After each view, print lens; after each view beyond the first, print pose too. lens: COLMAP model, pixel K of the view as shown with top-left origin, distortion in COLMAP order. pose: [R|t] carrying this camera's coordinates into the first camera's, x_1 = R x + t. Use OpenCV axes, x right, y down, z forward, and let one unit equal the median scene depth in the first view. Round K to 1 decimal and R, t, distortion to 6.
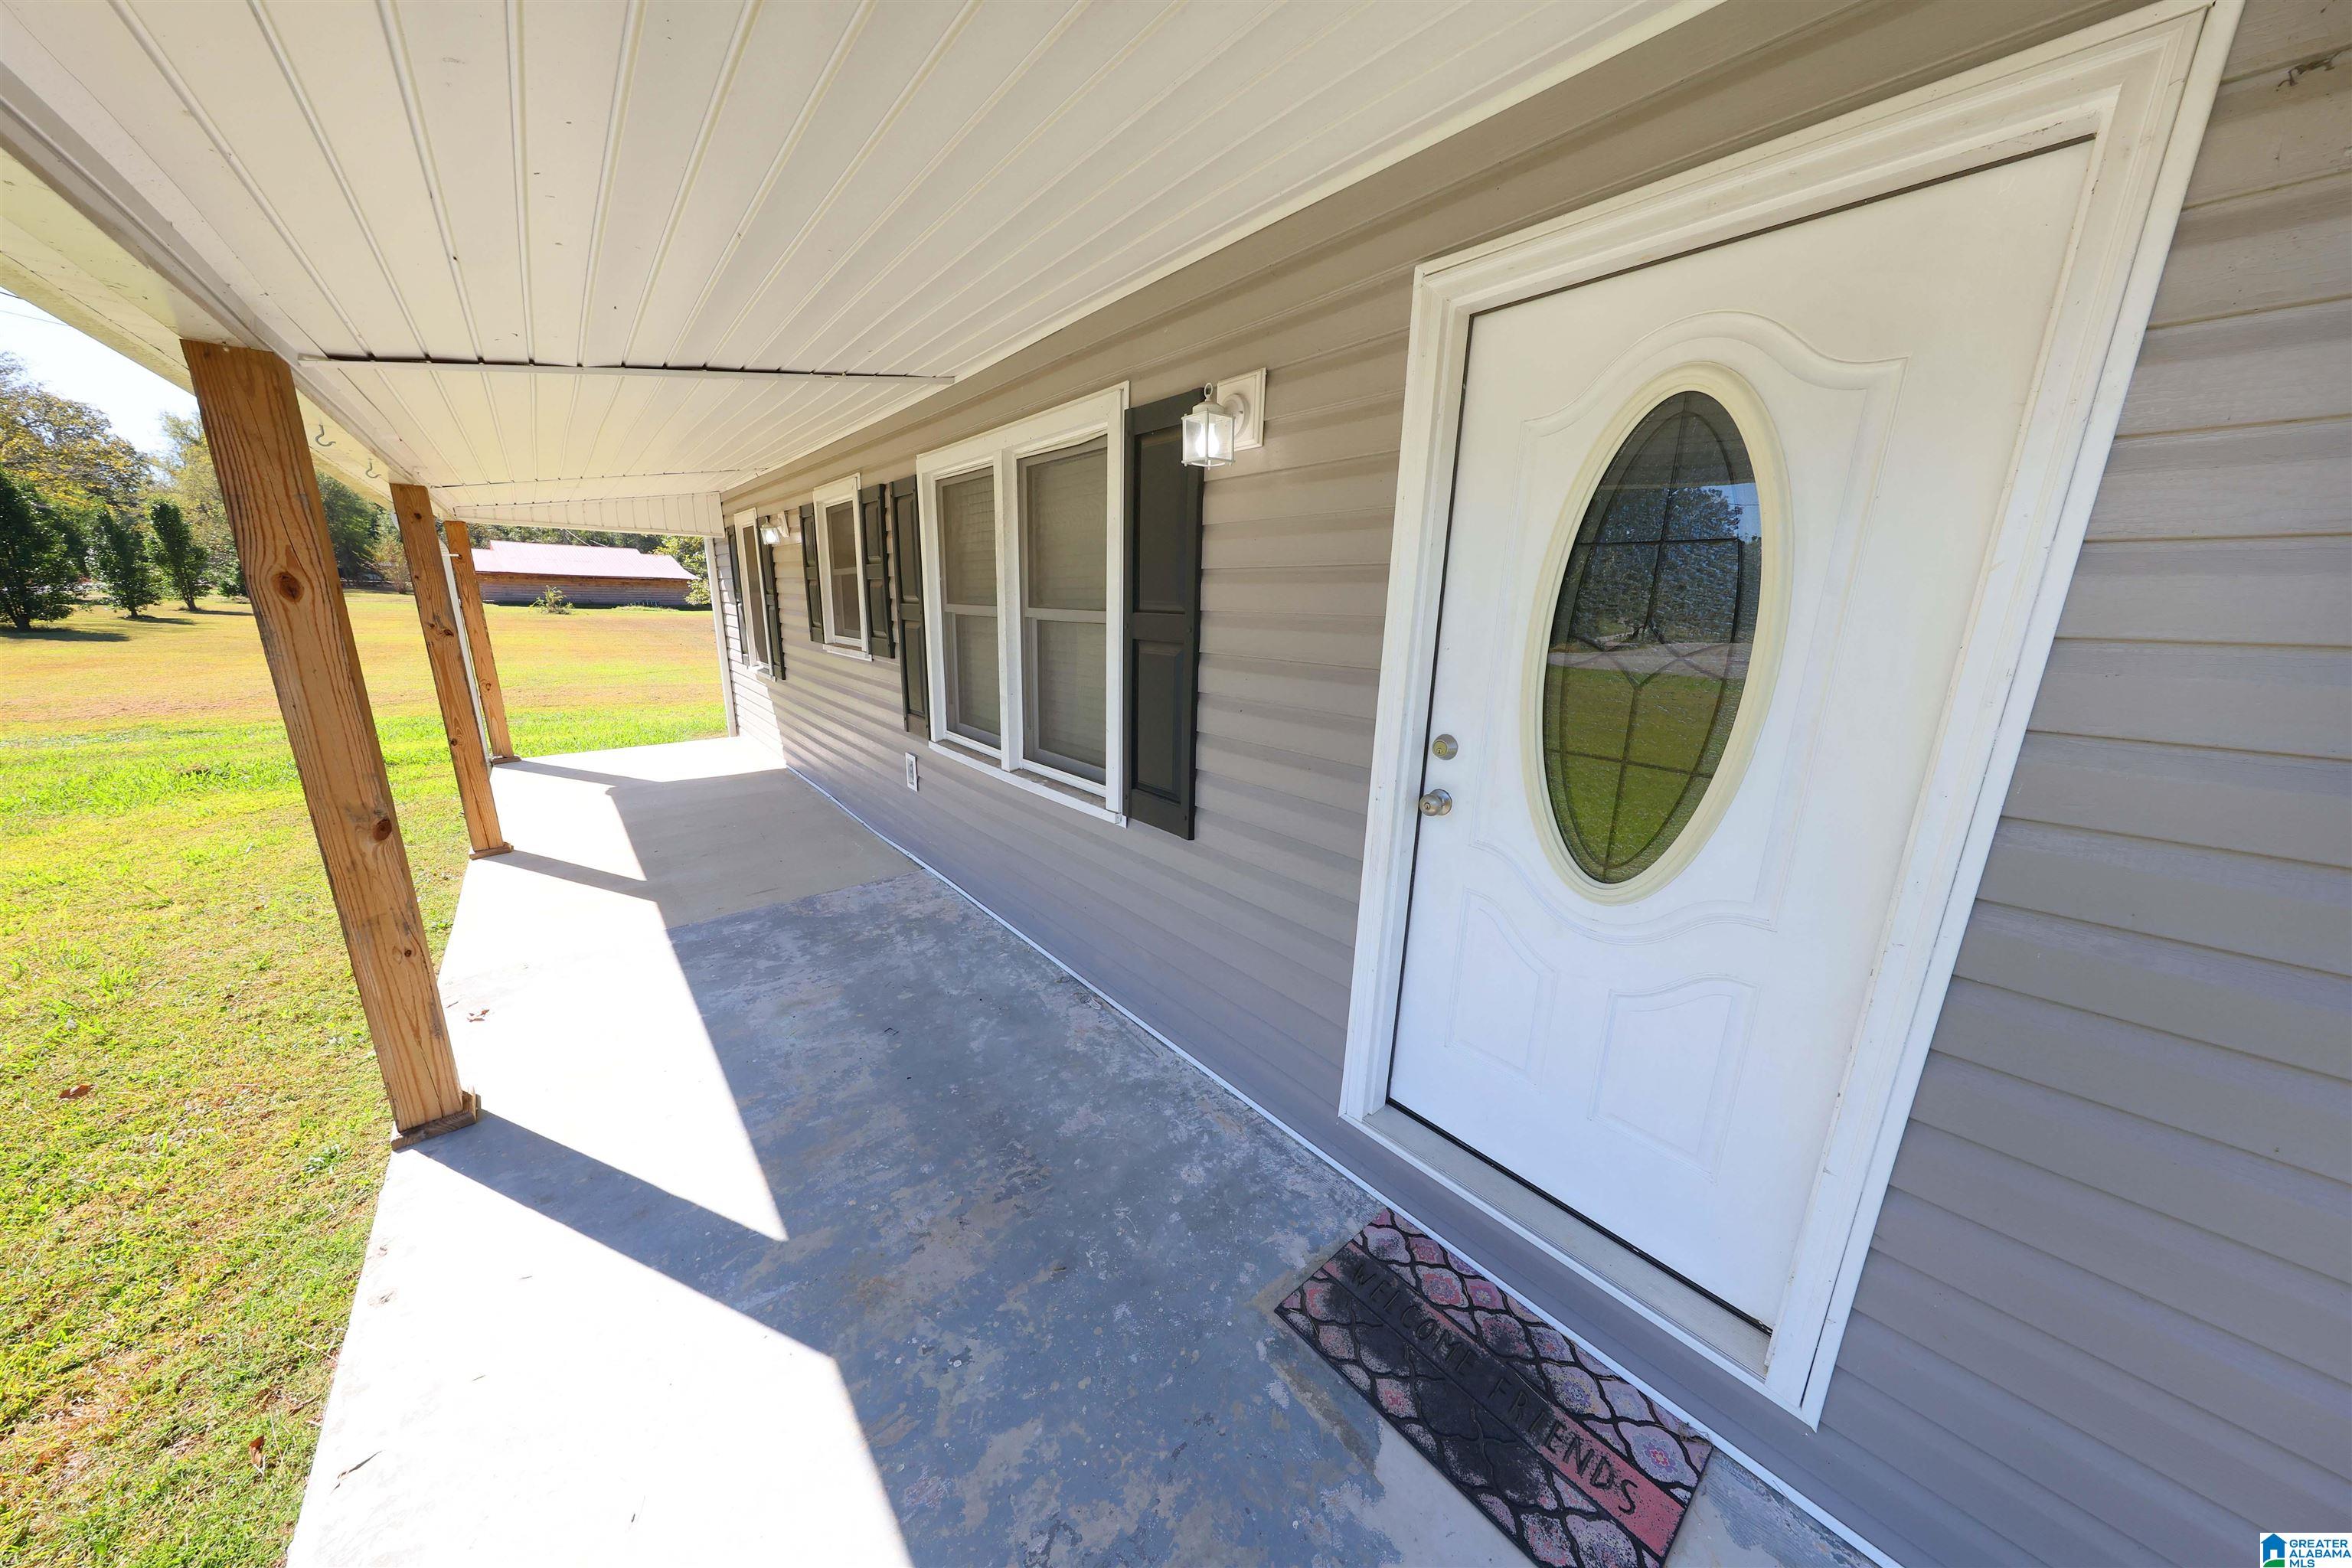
lens RADIAL K [[732.8, 0, 1182.3], [0, 732.8, 777.2], [0, 0, 1]] dist [-0.000393, -0.000245]
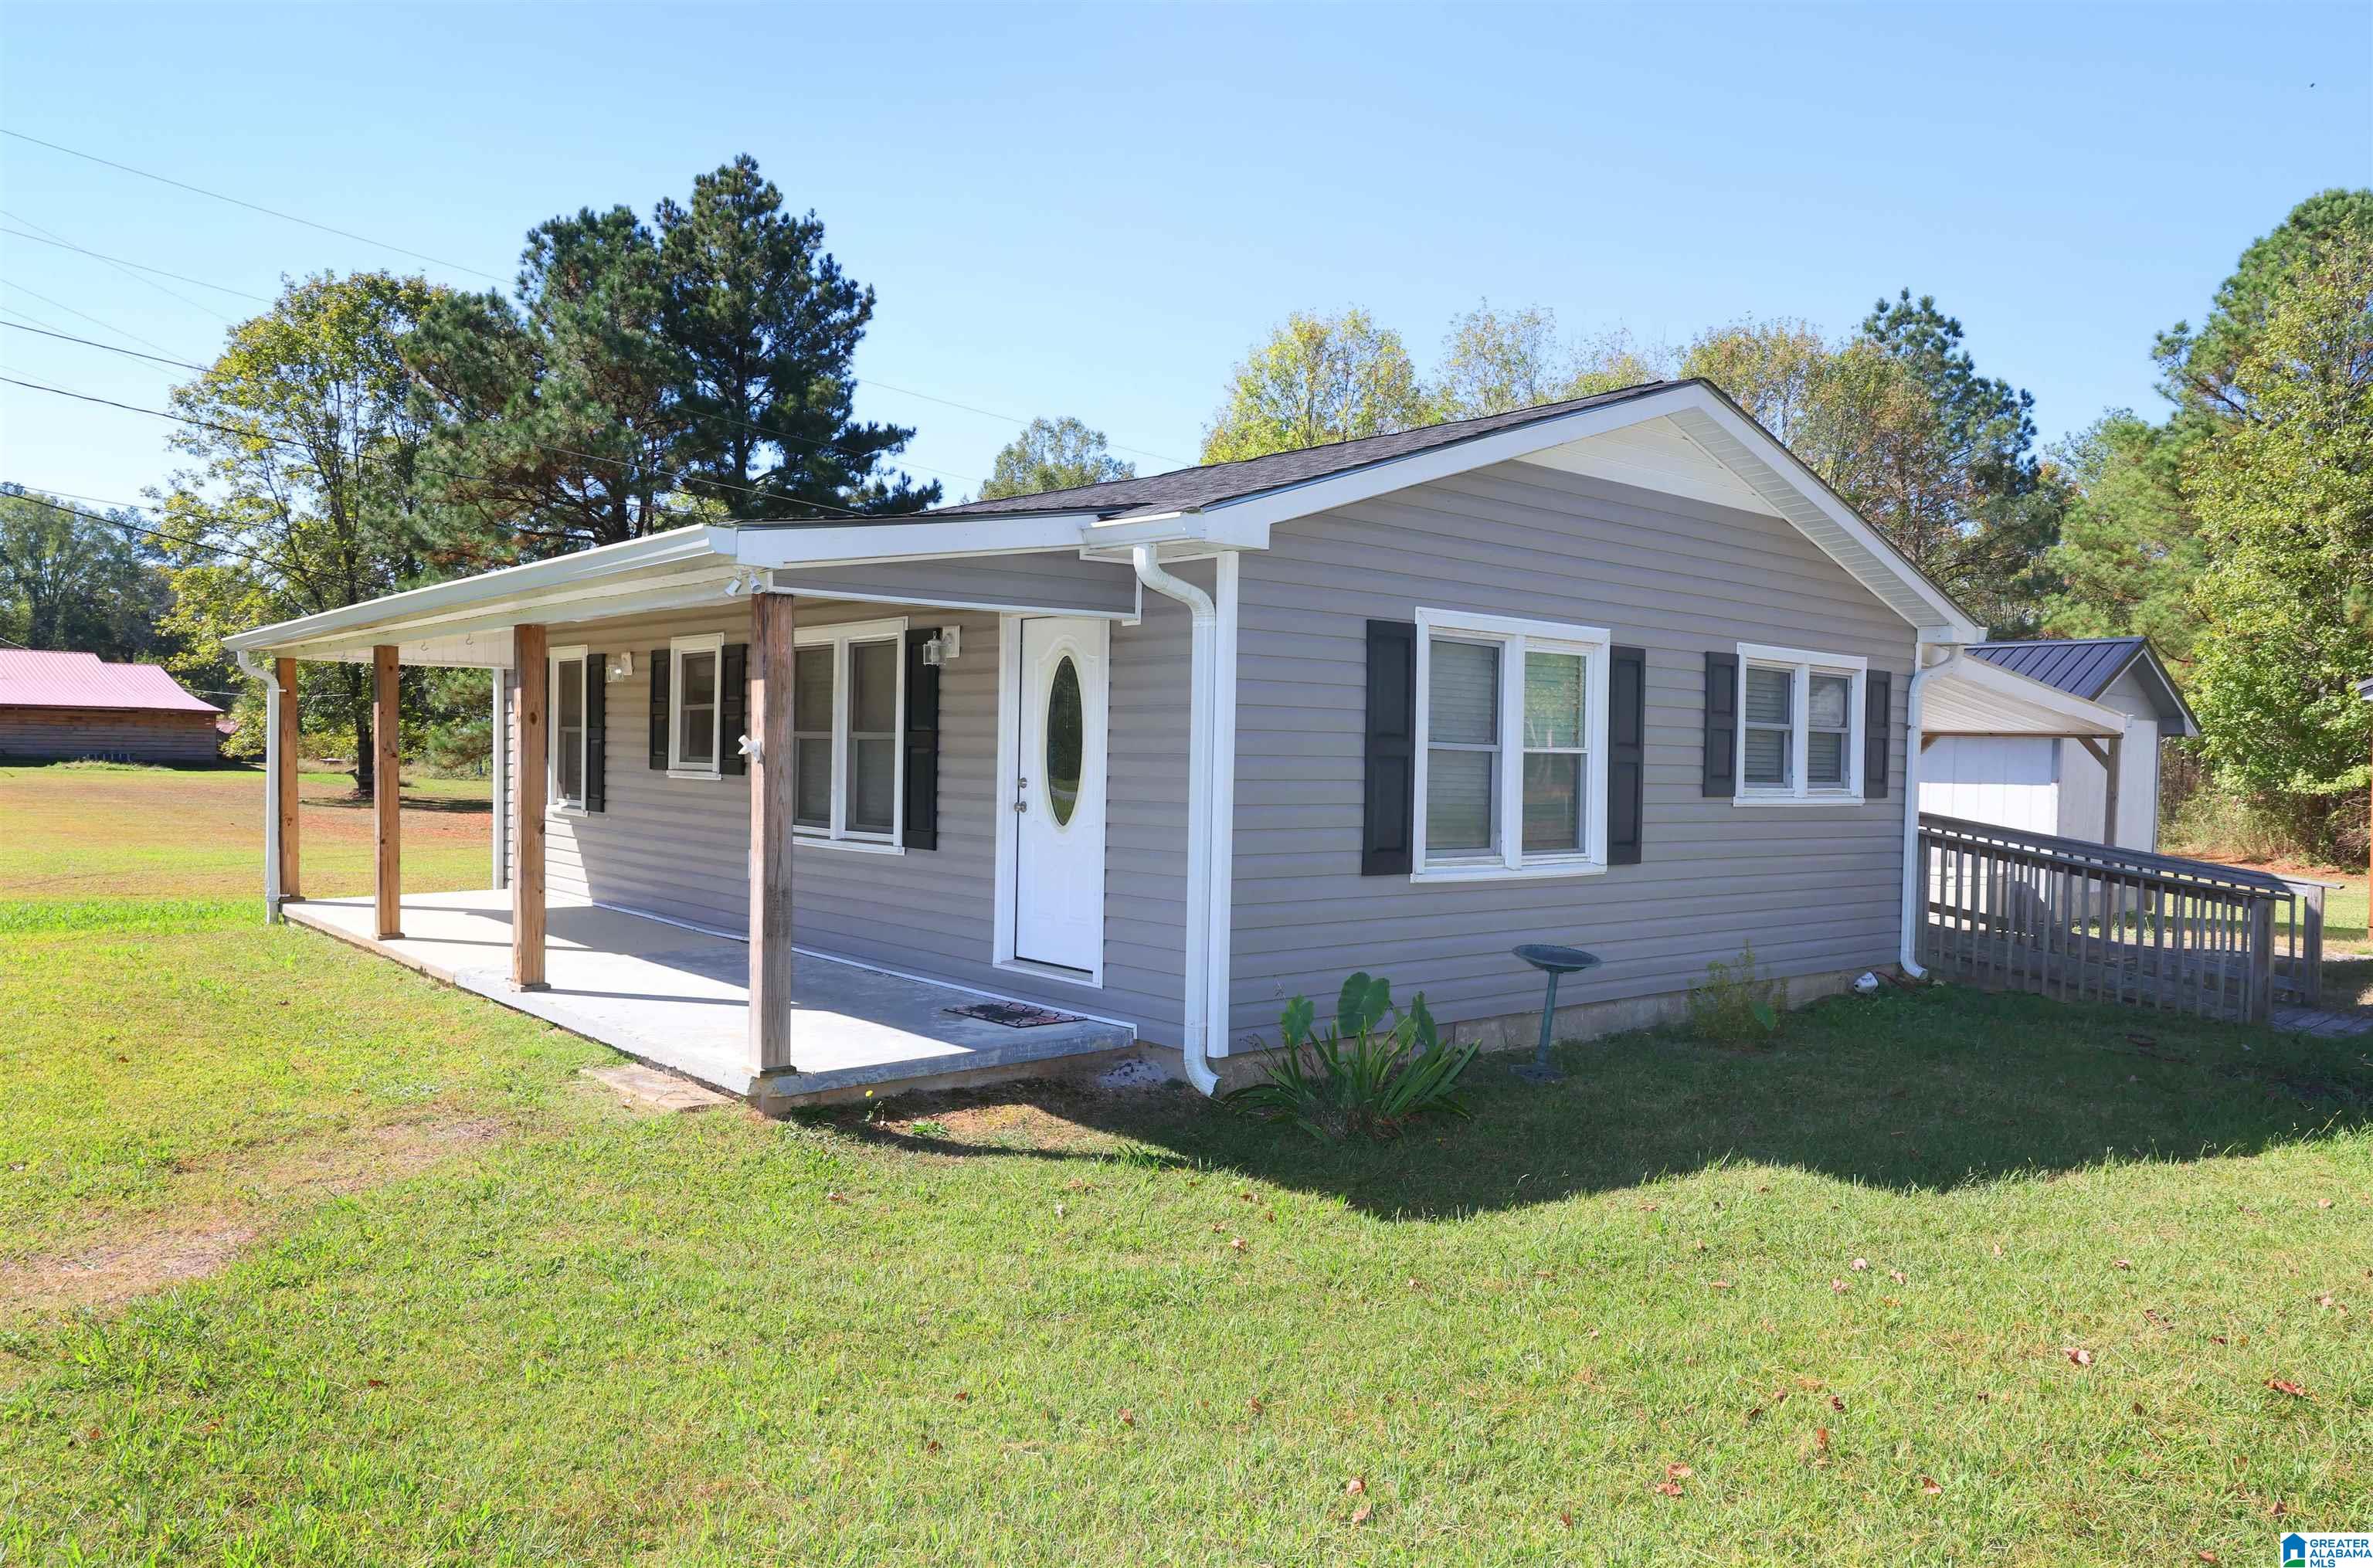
lens RADIAL K [[1634.7, 0, 1228.8], [0, 1634.7, 795.4], [0, 0, 1]] dist [0.000201, 0.006478]
pose [[0.999841, -0.001660, 0.017766, 0.417755], [0.005351, 0.977738, -0.209759, 0.502425], [-0.017022, 0.209821, 0.977592, -1.889324]]
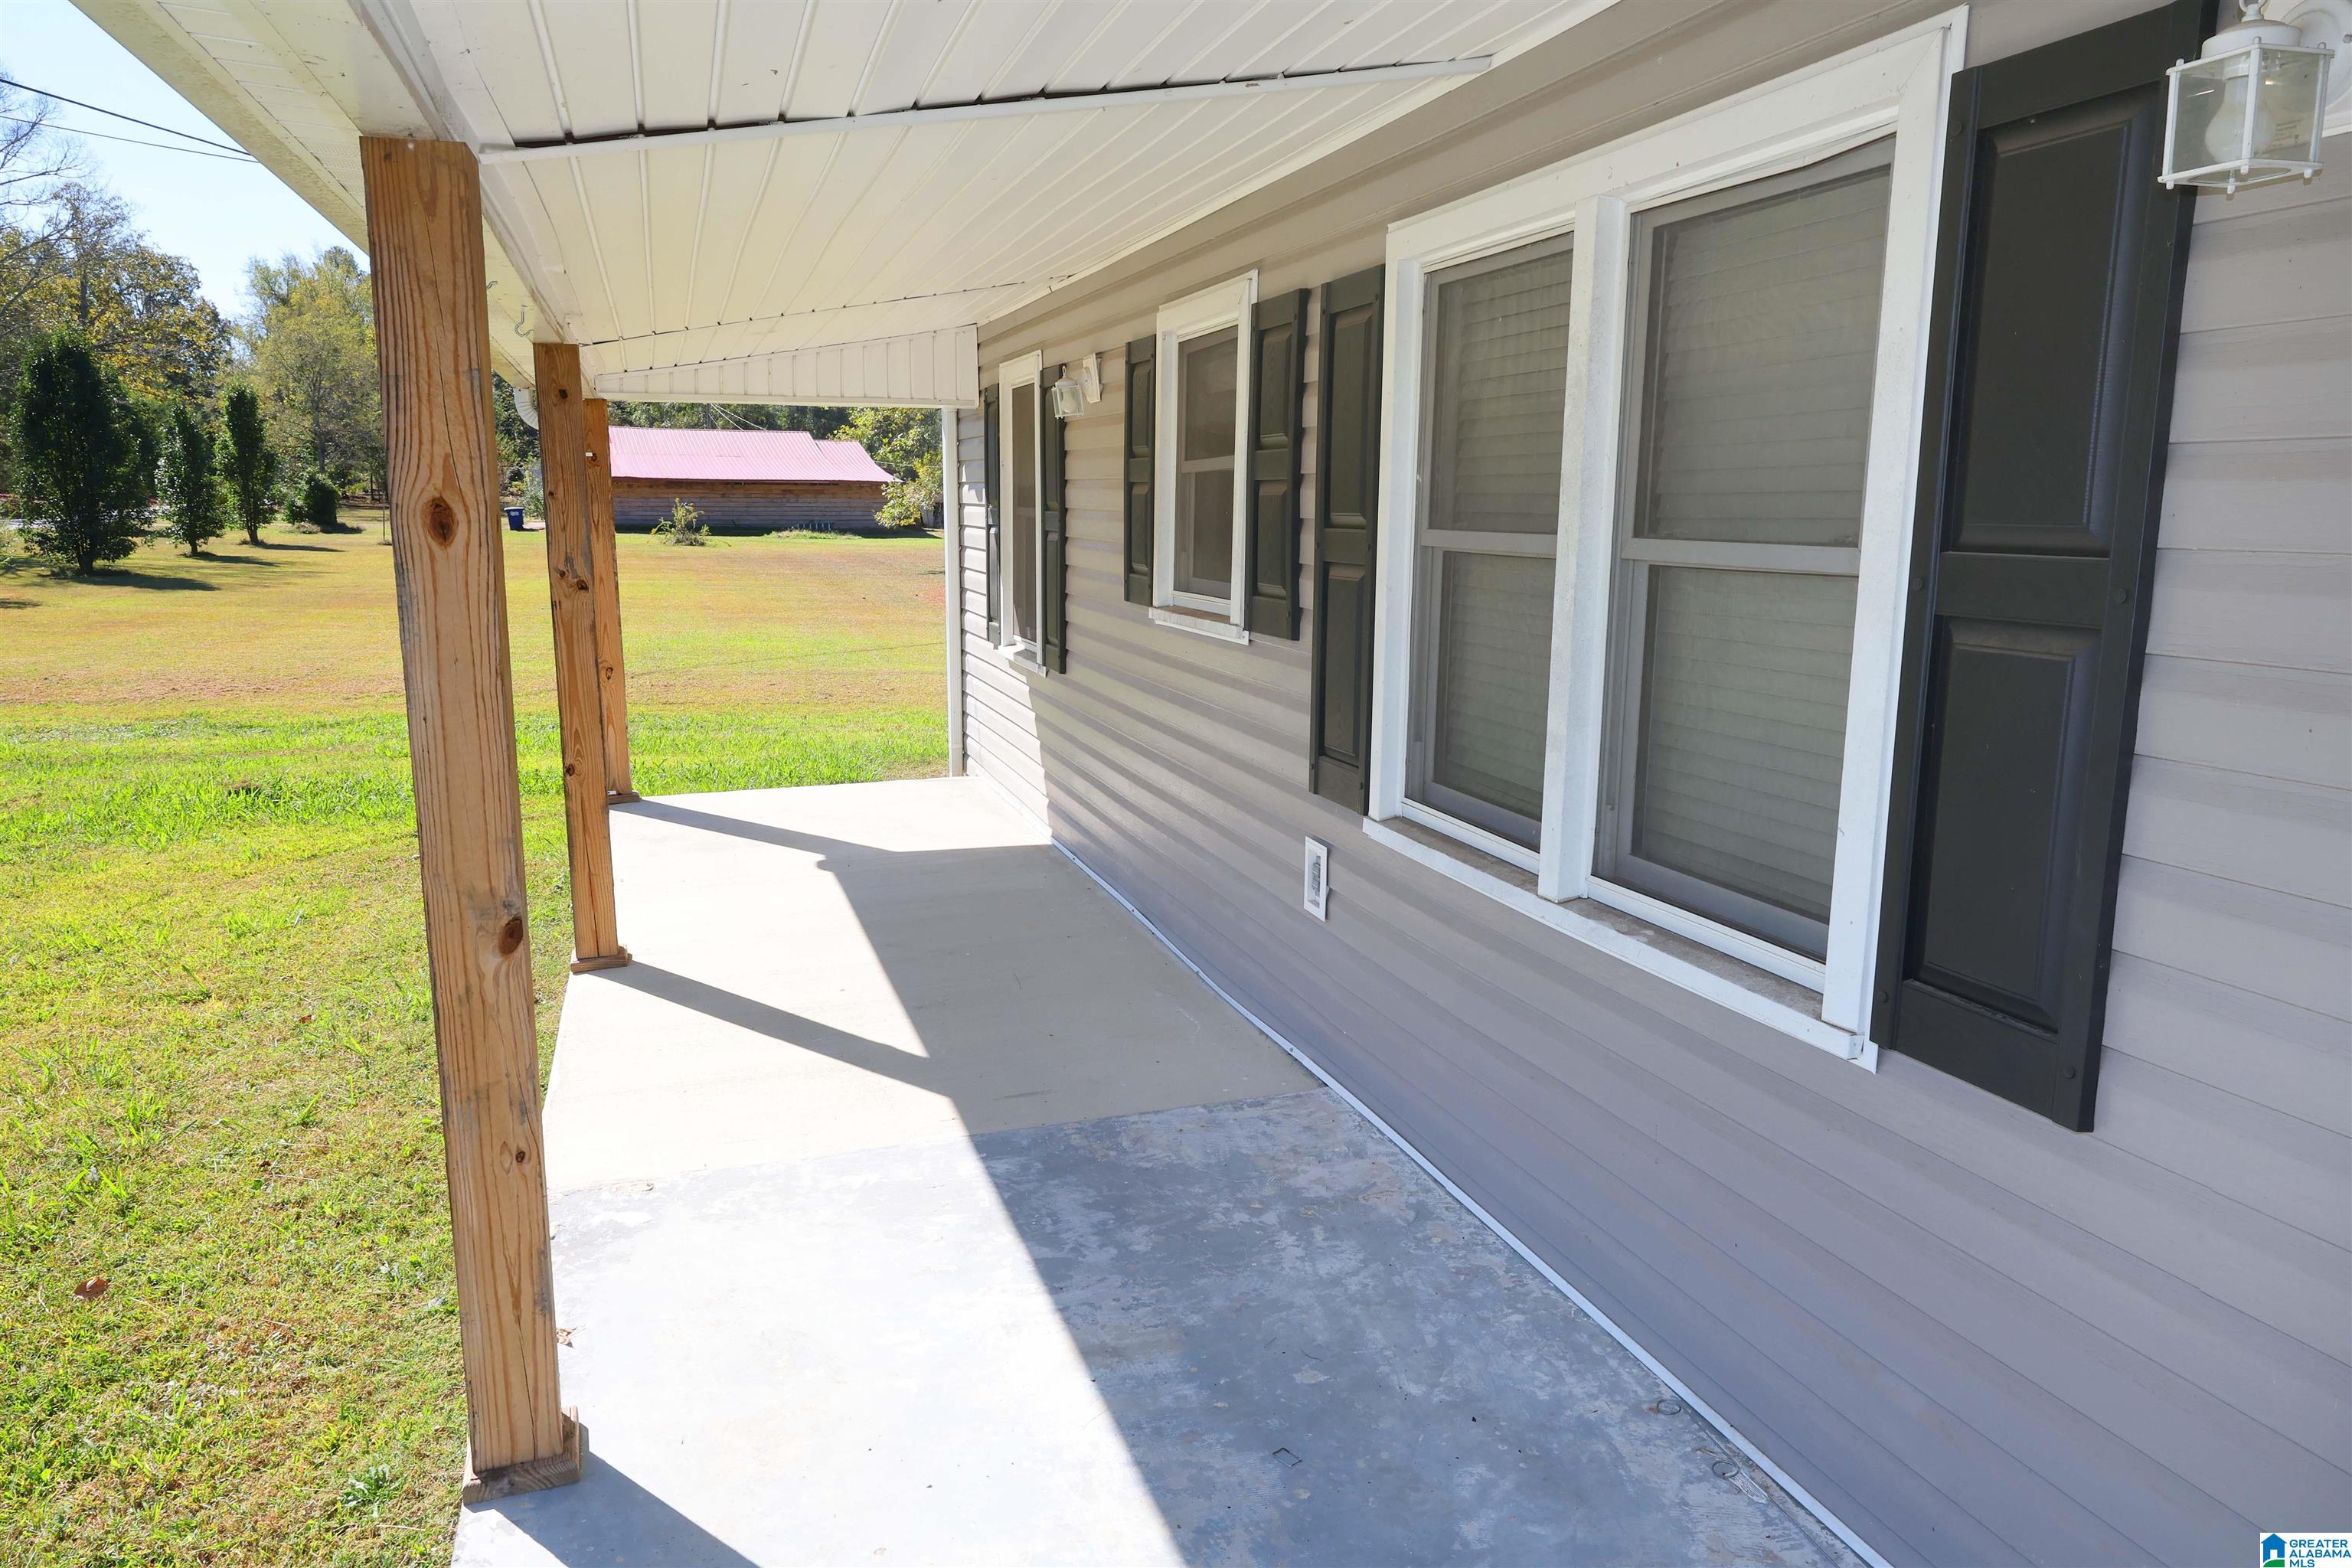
lens RADIAL K [[1564.5, 0, 1179.9], [0, 1564.5, 770.1], [0, 0, 1]] dist [-0.007491, 0.004695]
pose [[0.924925, 0.047222, -0.377205, -0.078463], [-0.074108, 0.995615, -0.057077, -0.013548], [0.372856, 0.080746, 0.924369, 0.027589]]
